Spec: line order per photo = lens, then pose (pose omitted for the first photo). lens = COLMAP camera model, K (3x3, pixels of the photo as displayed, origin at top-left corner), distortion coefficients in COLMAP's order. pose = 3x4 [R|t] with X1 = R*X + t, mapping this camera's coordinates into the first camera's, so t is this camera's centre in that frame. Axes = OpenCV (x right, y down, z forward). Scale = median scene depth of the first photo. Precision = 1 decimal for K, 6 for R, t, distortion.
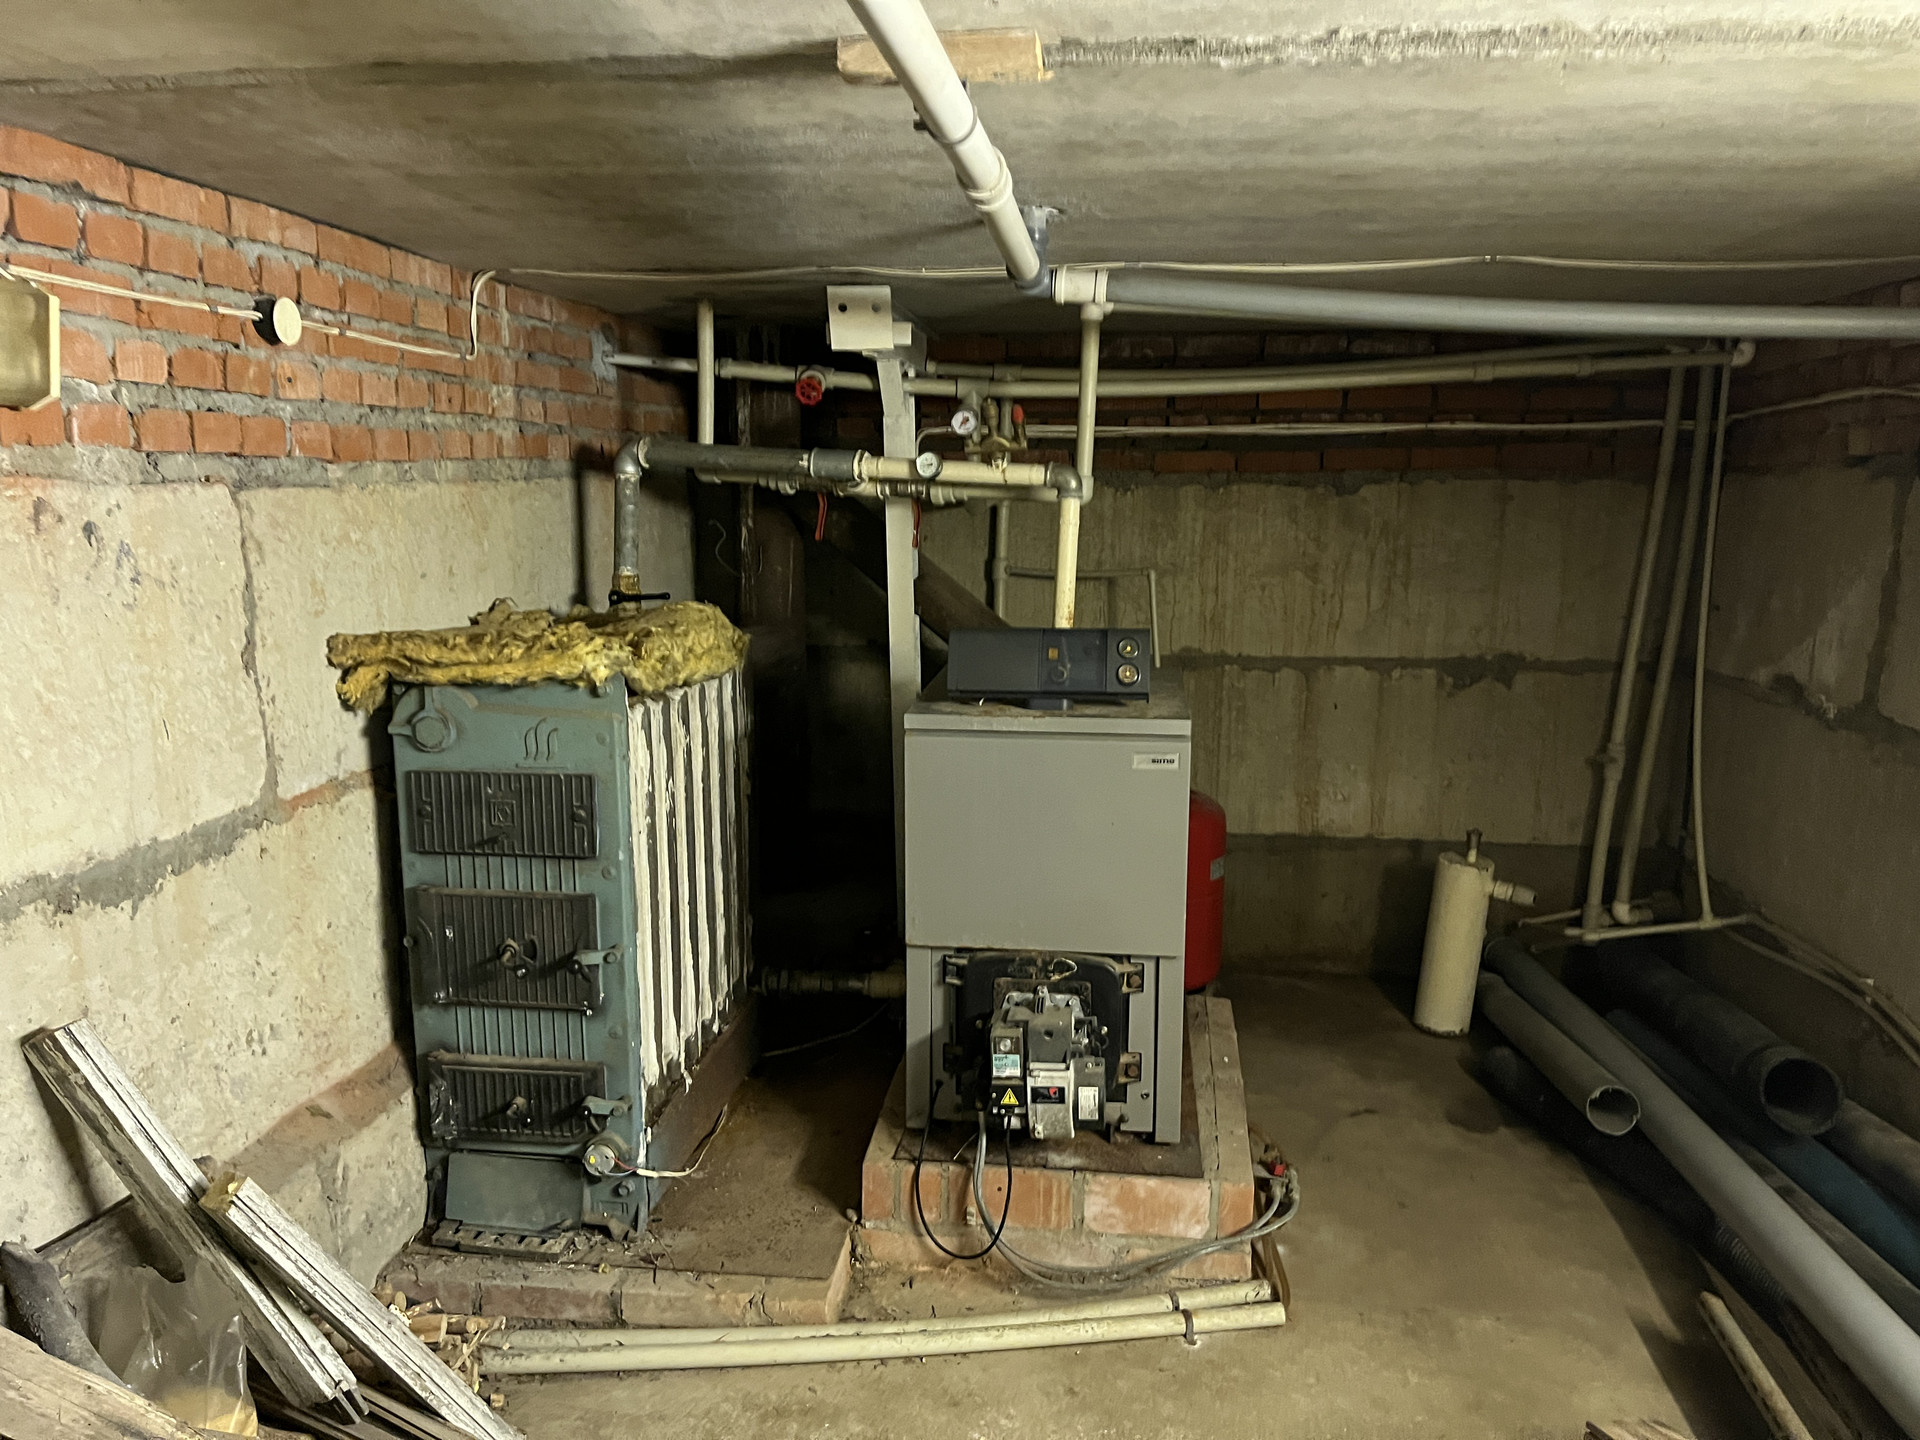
lens RADIAL K [[1449.8, 0, 949.9], [0, 1449.8, 724.4], [0, 0, 1]] dist [0.063877, -0.082452]
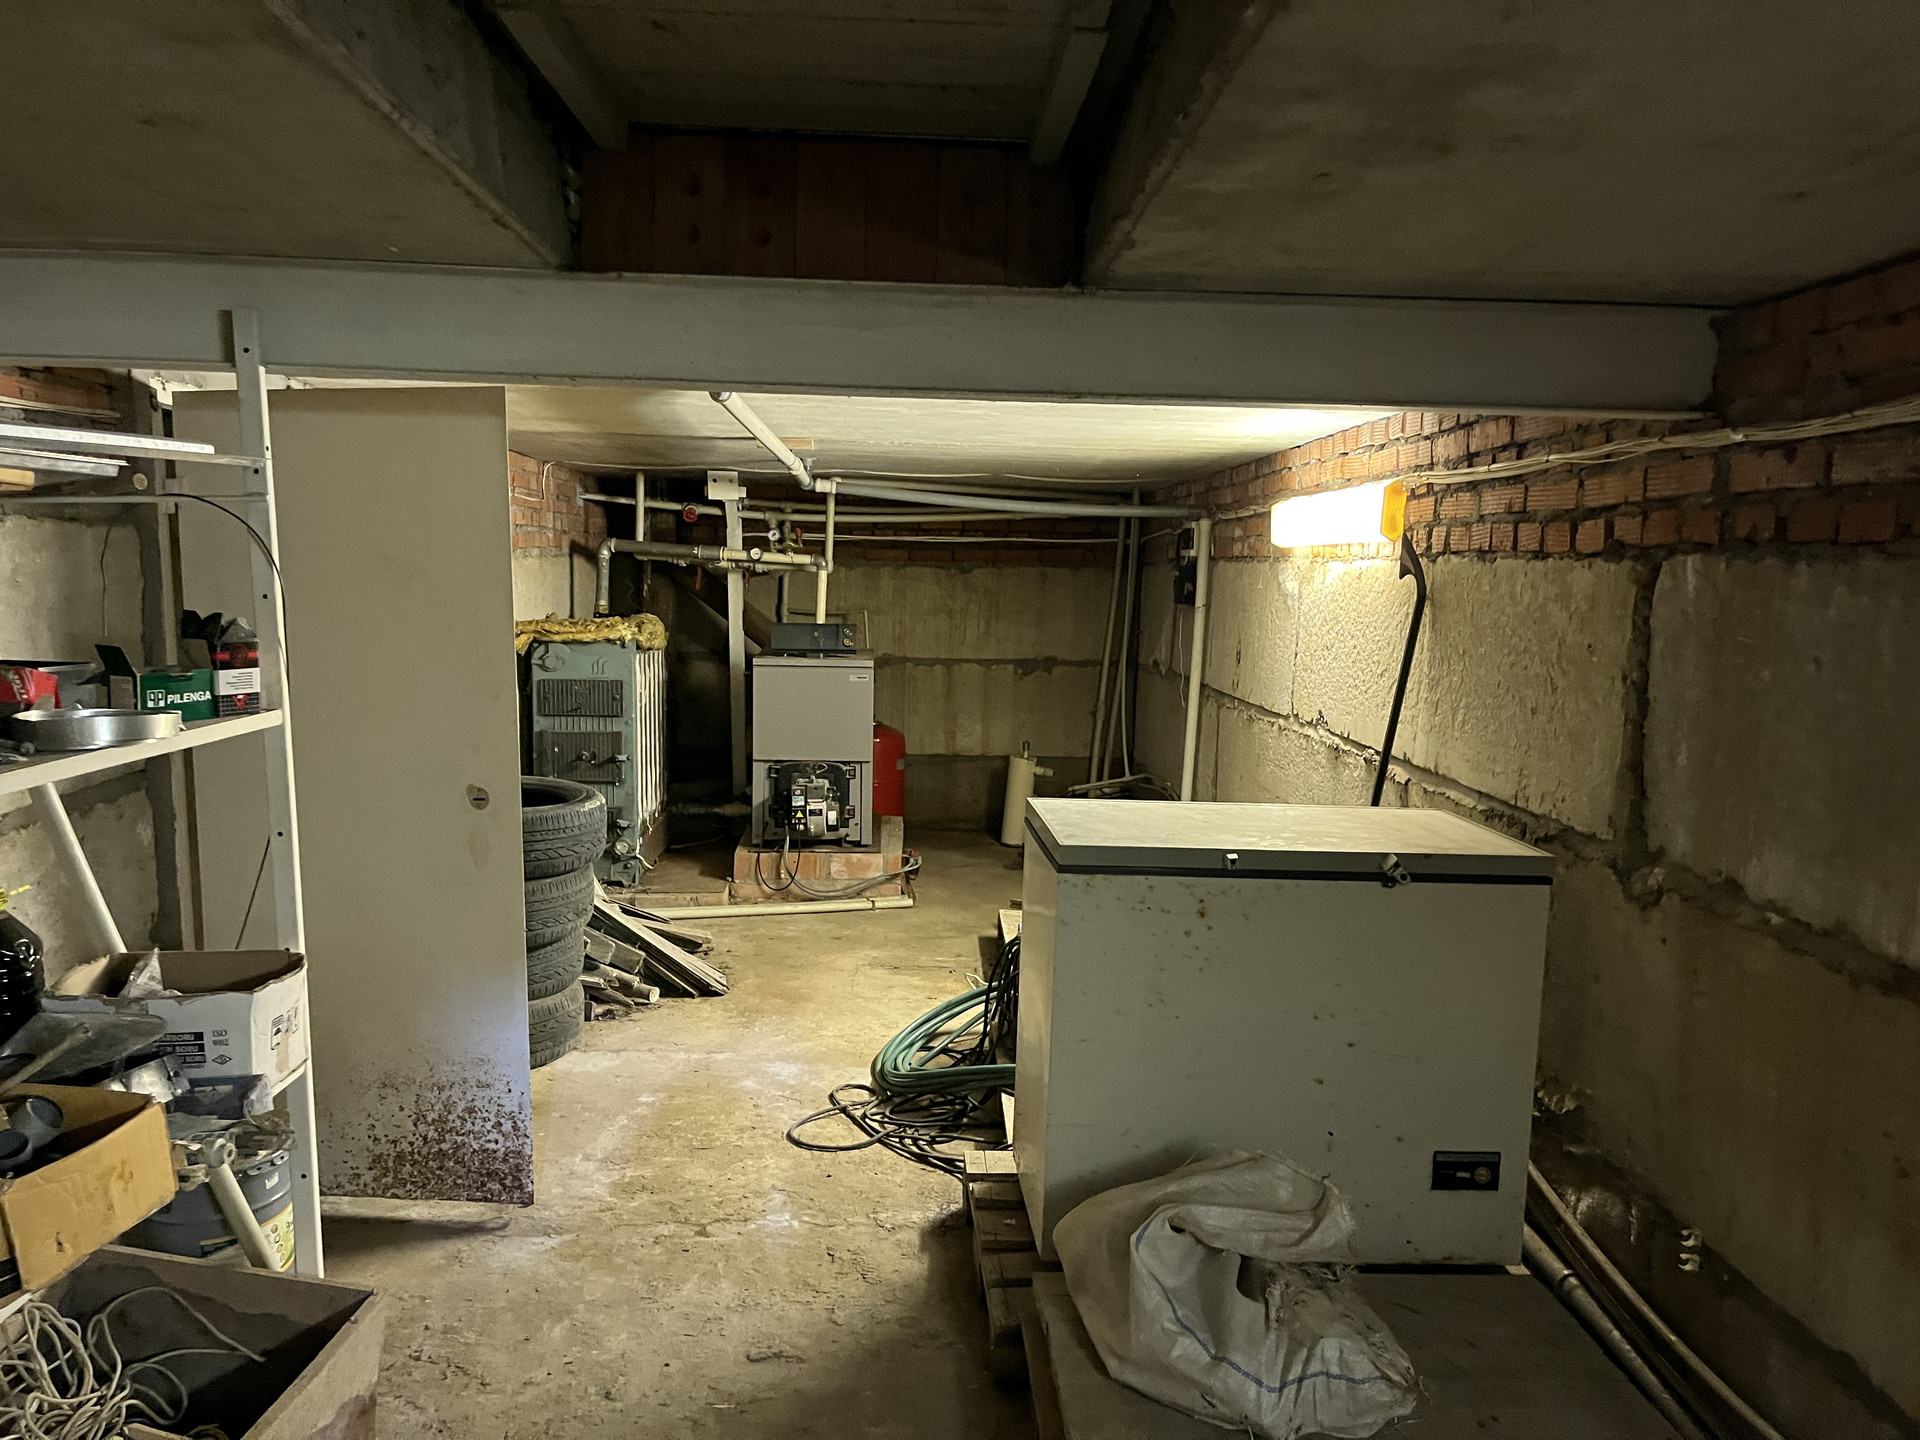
lens RADIAL K [[1449.8, 0, 963.2], [0, 1449.8, 723.9], [0, 0, 1]] dist [0.063877, -0.082452]
pose [[0.983736, -0.002441, 0.179603, -0.096308], [0.013195, 0.998188, -0.058709, 0.195312], [-0.179134, 0.060125, 0.981986, -1.107039]]
